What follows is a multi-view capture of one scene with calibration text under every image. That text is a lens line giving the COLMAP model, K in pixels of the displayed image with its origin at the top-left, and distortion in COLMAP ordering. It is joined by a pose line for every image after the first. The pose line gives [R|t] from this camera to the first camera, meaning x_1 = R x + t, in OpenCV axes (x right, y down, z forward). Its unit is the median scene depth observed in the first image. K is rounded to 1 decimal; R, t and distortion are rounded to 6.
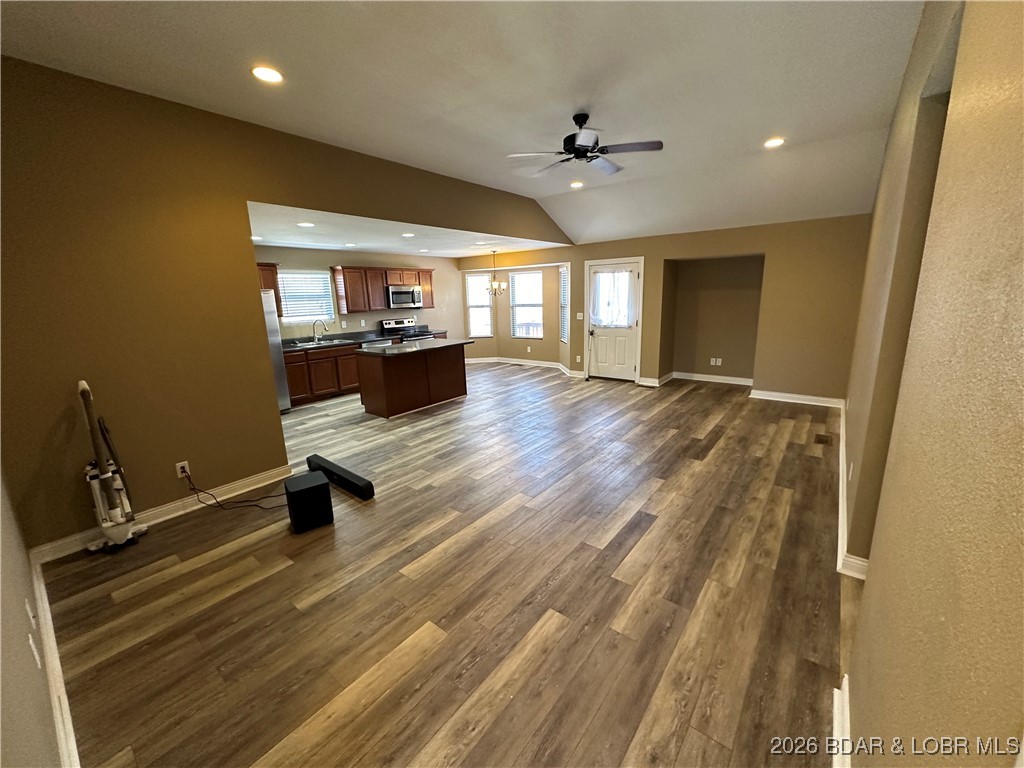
lens RADIAL K [[407.8, 0, 511.8], [0, 407.8, 381.2], [0, 0, 1]] dist [-0.002739, 0.000267]
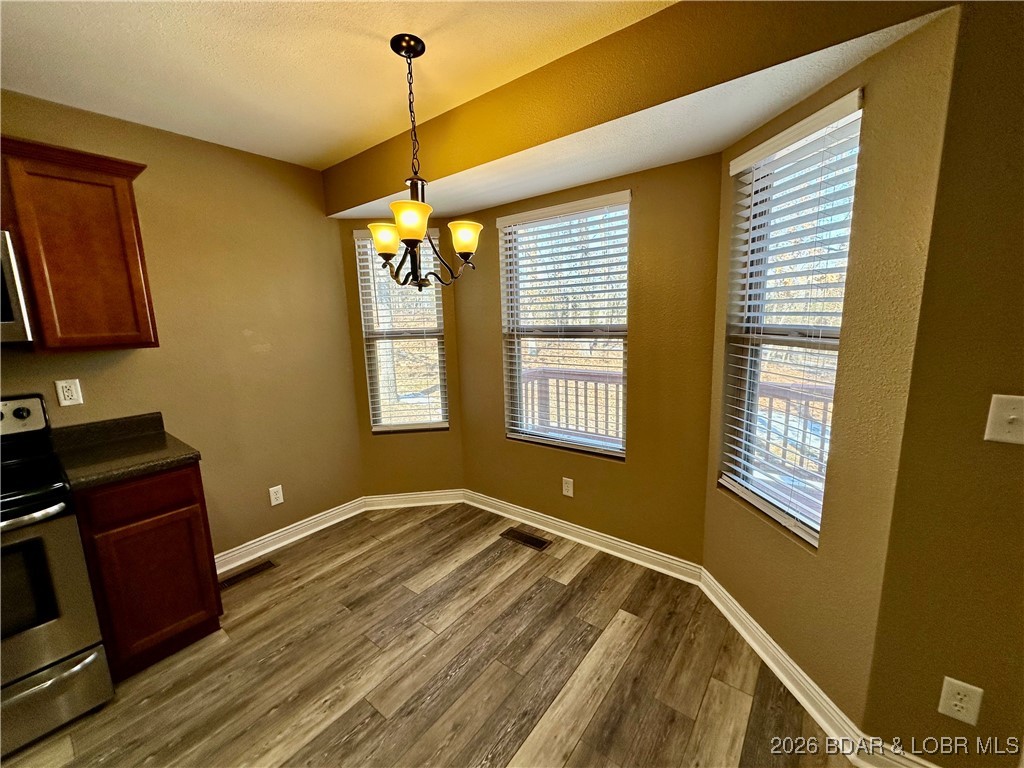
lens RADIAL K [[407.8, 0, 511.8], [0, 407.8, 381.2], [0, 0, 1]] dist [-0.002739, 0.000267]
pose [[0.999959, -0.001866, 0.008867, 0.001793], [0.002328, 0.998621, -0.052442, -0.227134], [-0.008757, 0.052461, 0.998585, 1.190755]]
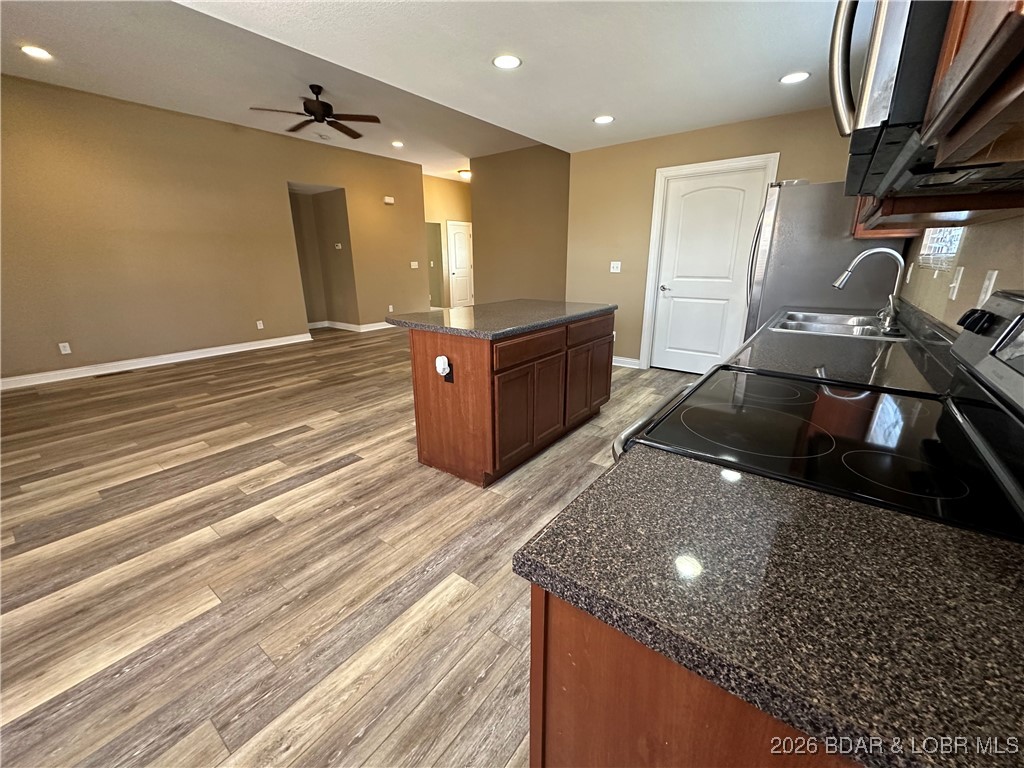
lens RADIAL K [[411.1, 0, 510.6], [0, 411.1, 380.4], [0, 0, 1]] dist [0.000096, 0.000074]
pose [[-0.999055, 0.042684, -0.008228, -0.238659], [0.033498, 0.876605, 0.480043, -0.267962], [0.027703, 0.479313, -0.877207, 1.577120]]
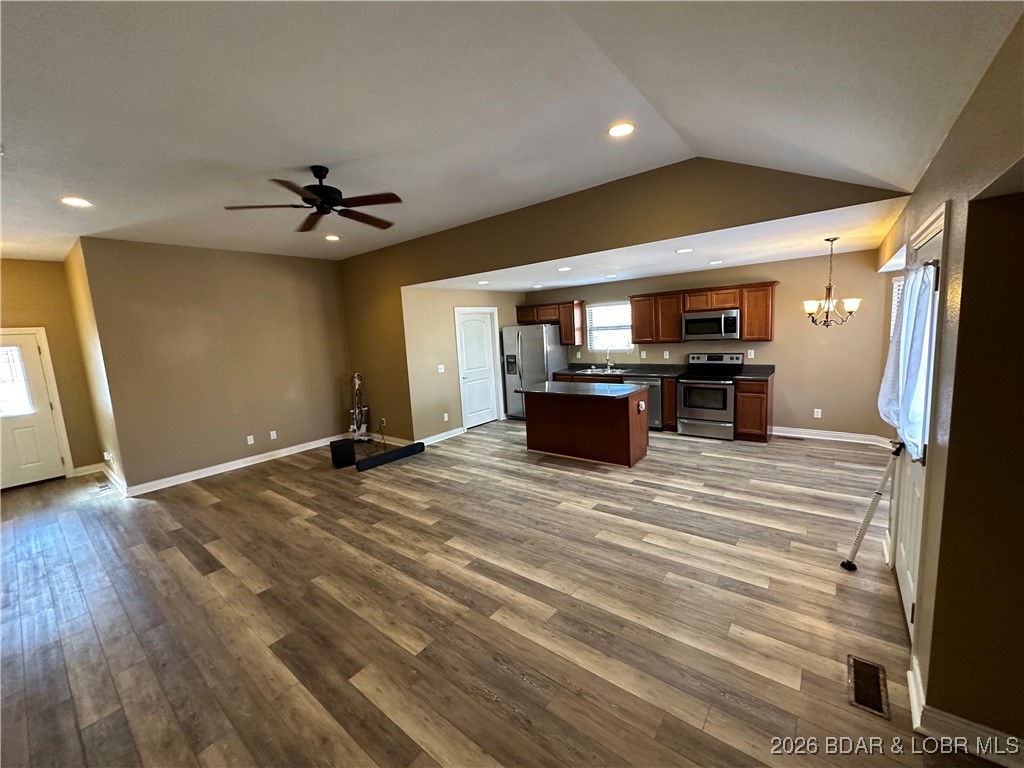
lens RADIAL K [[407.8, 0, 511.8], [0, 407.8, 381.2], [0, 0, 1]] dist [-0.002739, 0.000267]
pose [[-0.000661, 0.158780, -0.987314, 0.702174], [-0.153675, 0.975570, 0.156995, -0.238189], [0.988121, 0.151829, 0.023756, 0.899163]]
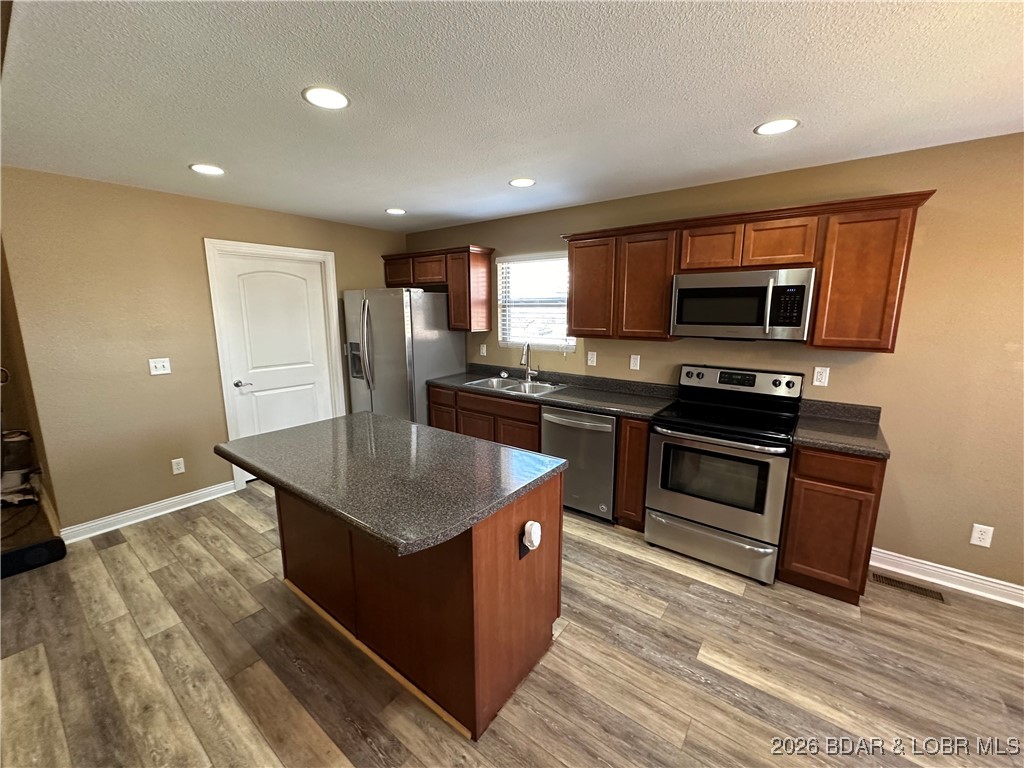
lens RADIAL K [[407.8, 0, 511.8], [0, 407.8, 381.2], [0, 0, 1]] dist [-0.002739, 0.000267]
pose [[0.023737, 0.205669, -0.978334, 0.085958], [-0.211714, 0.957448, 0.196141, -0.247856], [0.977043, 0.202471, 0.066270, 1.156328]]
